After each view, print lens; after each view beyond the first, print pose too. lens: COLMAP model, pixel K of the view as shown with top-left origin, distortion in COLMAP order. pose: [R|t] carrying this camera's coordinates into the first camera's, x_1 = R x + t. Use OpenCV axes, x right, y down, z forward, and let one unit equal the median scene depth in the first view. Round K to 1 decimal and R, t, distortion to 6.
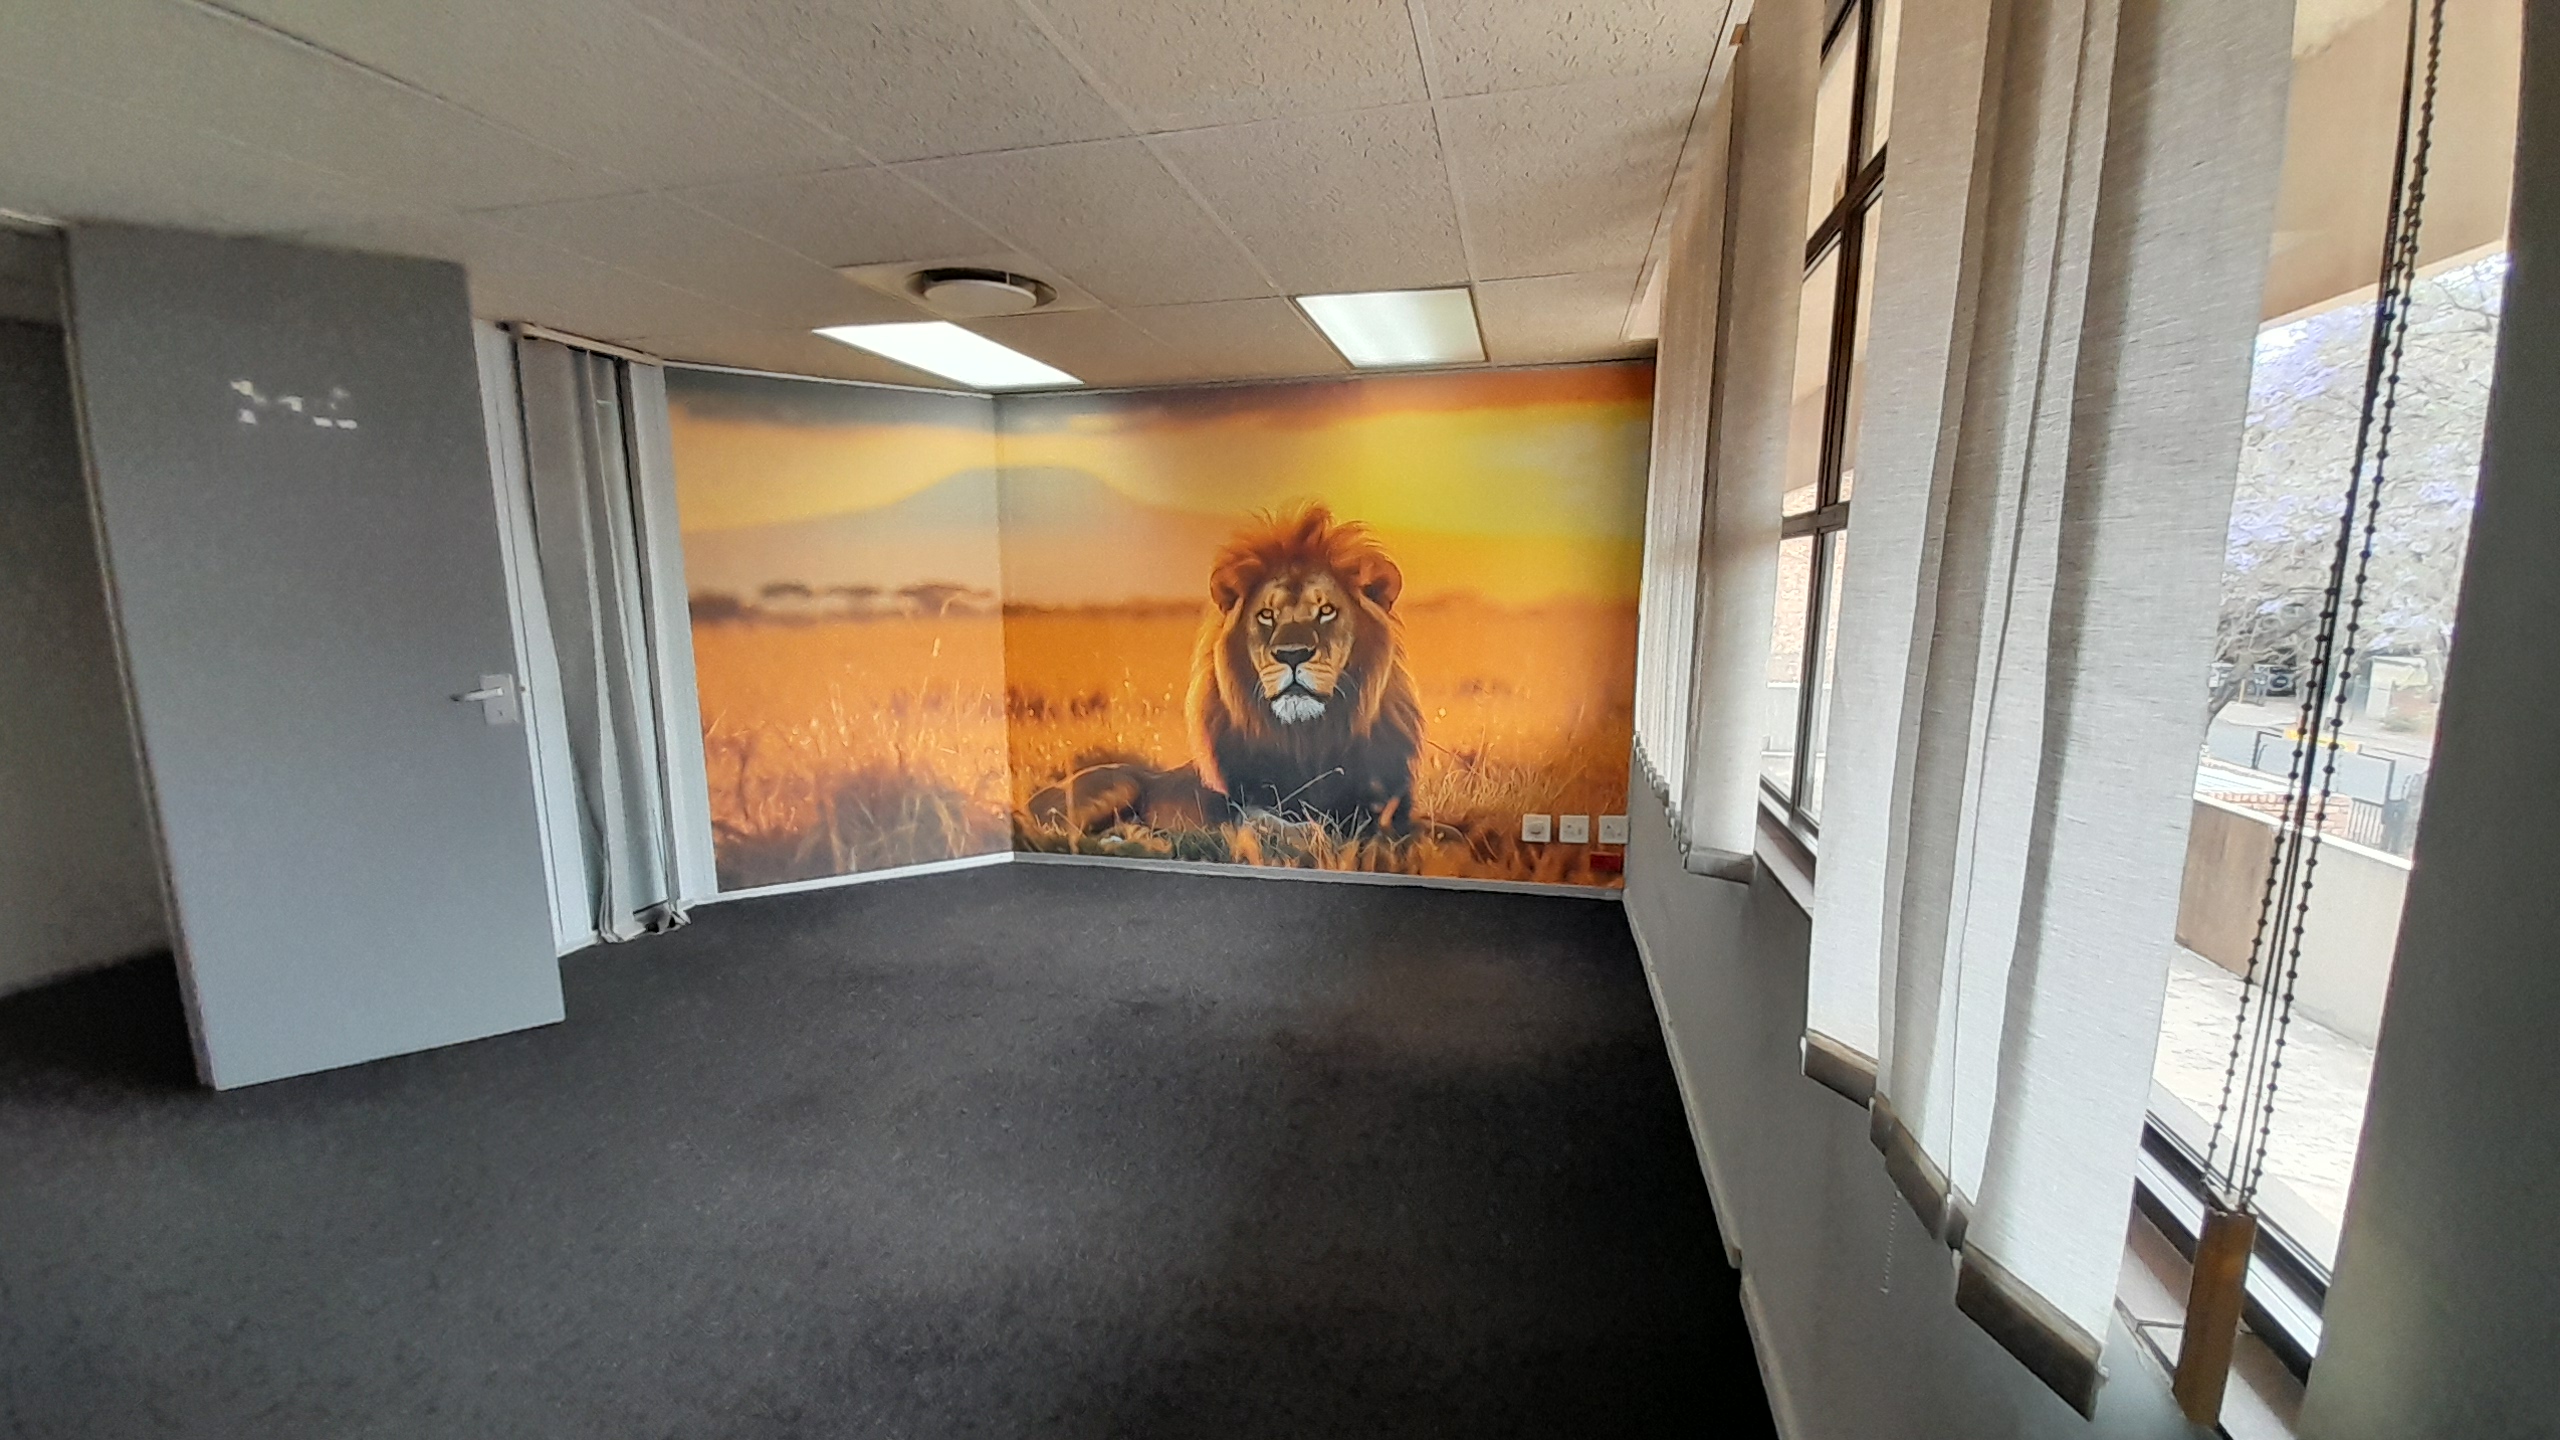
lens RADIAL K [[1018.2, 0, 1289.8], [0, 1018.2, 749.2], [0, 0, 1]] dist [0.022494, -0.013905]
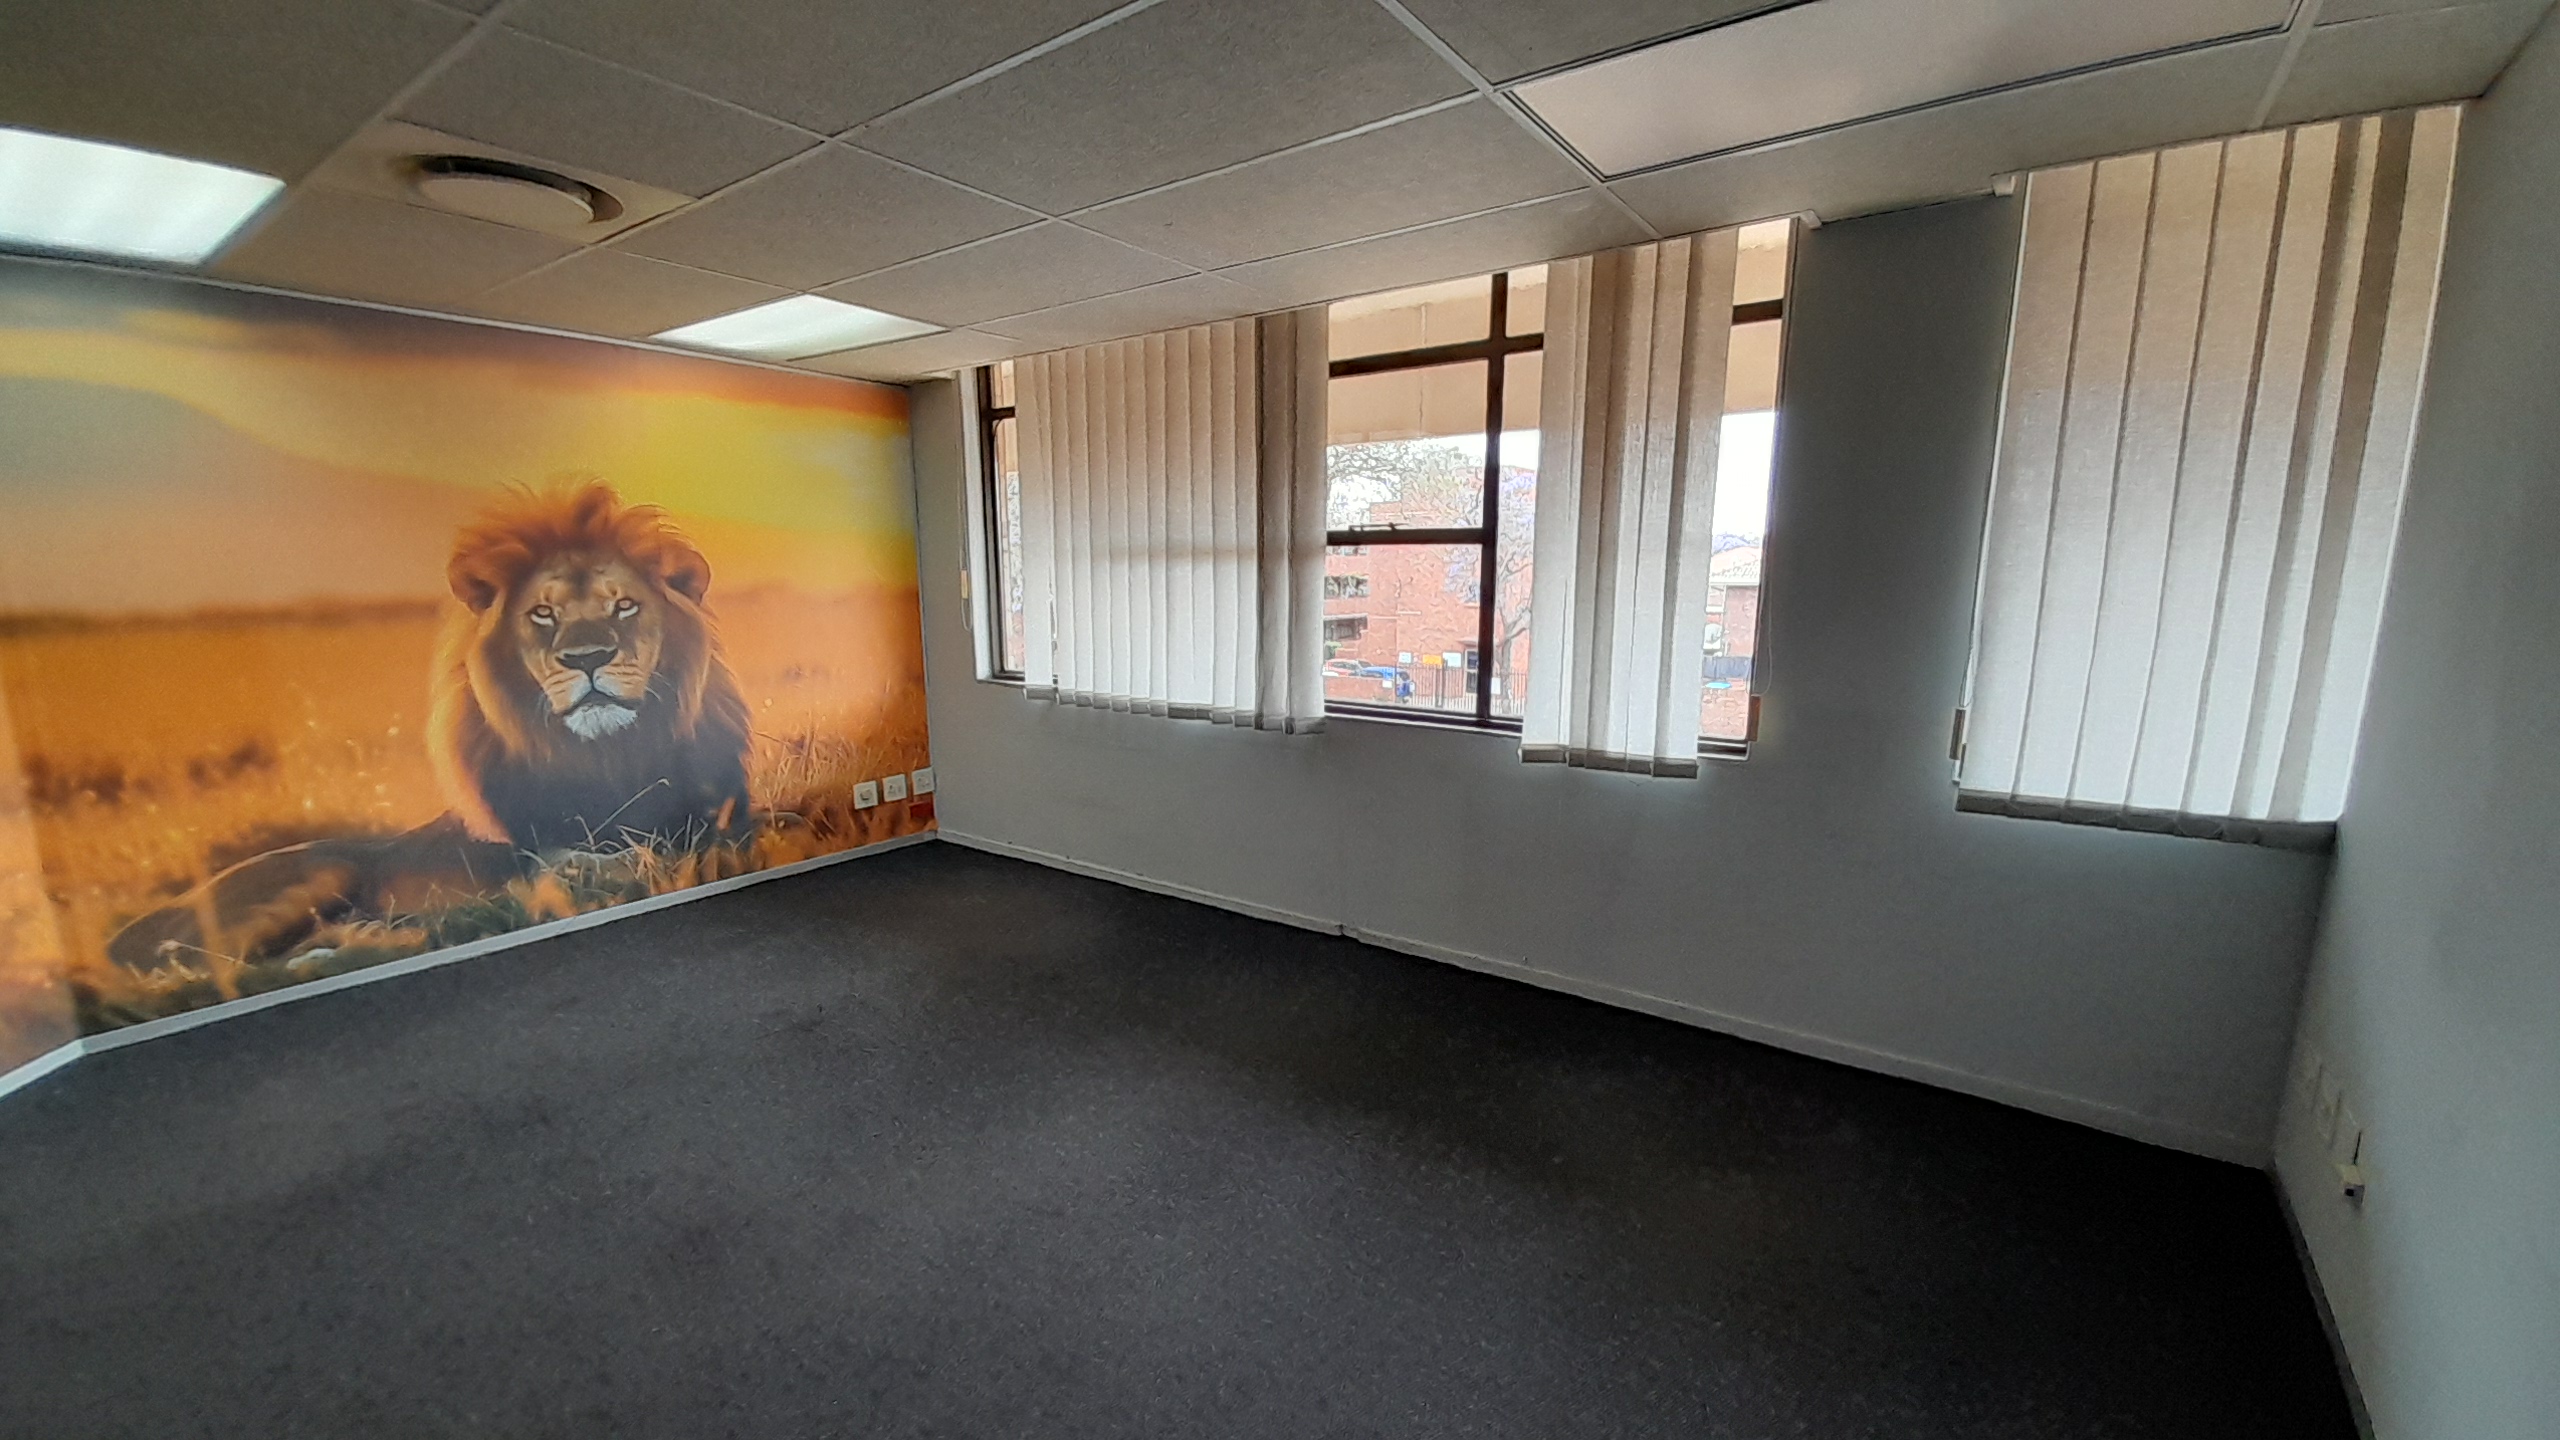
lens RADIAL K [[1018.2, 0, 1280.5], [0, 1018.2, 751.3], [0, 0, 1]] dist [0.022494, -0.013905]
pose [[0.376650, -0.163418, 0.911827, -0.573159], [0.149990, 0.982087, 0.114053, -0.027341], [-0.914132, 0.093807, 0.394415, 0.143438]]
